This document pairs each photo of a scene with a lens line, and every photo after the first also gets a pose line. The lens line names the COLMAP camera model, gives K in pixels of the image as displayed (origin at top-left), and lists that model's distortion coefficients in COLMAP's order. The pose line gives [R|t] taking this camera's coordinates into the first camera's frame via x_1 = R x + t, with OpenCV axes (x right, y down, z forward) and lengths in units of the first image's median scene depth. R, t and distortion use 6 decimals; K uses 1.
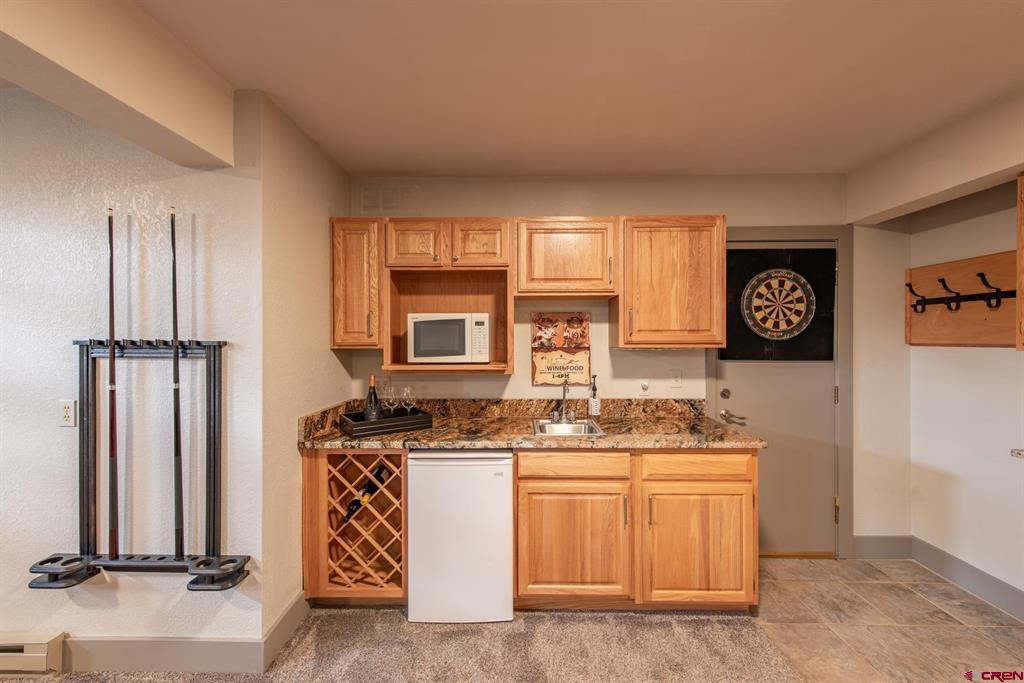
lens RADIAL K [[403.2, 0, 512.0], [0, 403.2, 341.5], [0, 0, 1]] dist [0.009937, -0.000308]
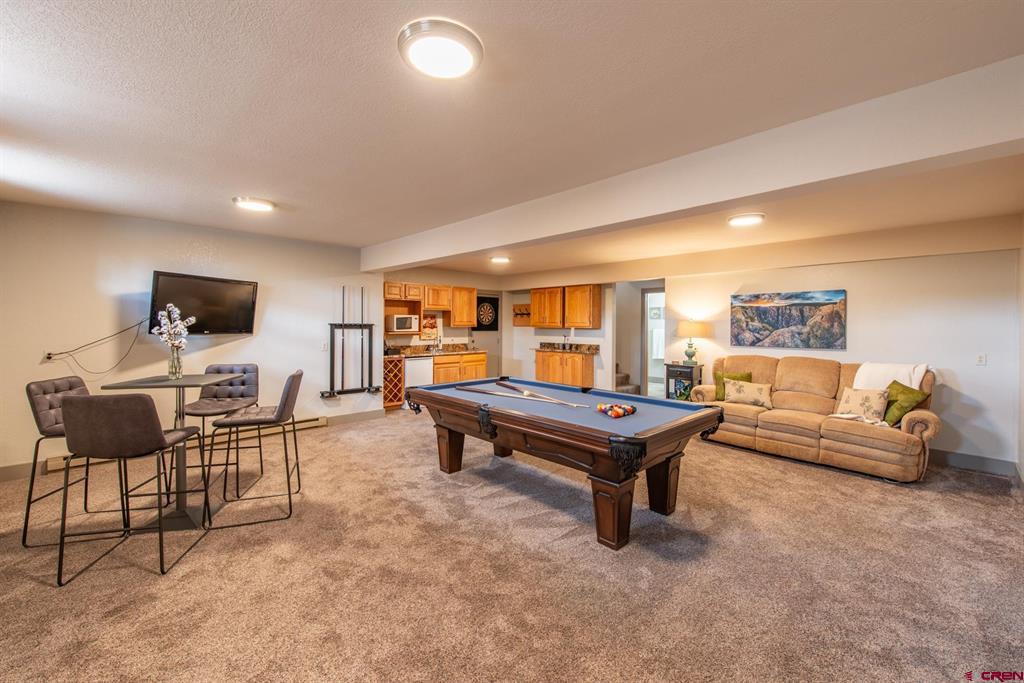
lens RADIAL K [[403.2, 0, 512.0], [0, 403.2, 341.5], [0, 0, 1]] dist [0.009937, -0.000308]
pose [[0.712949, -0.024746, 0.700780, -1.650160], [-0.003347, 0.999246, 0.038691, 0.006956], [-0.701208, -0.029930, 0.712328, -1.646310]]
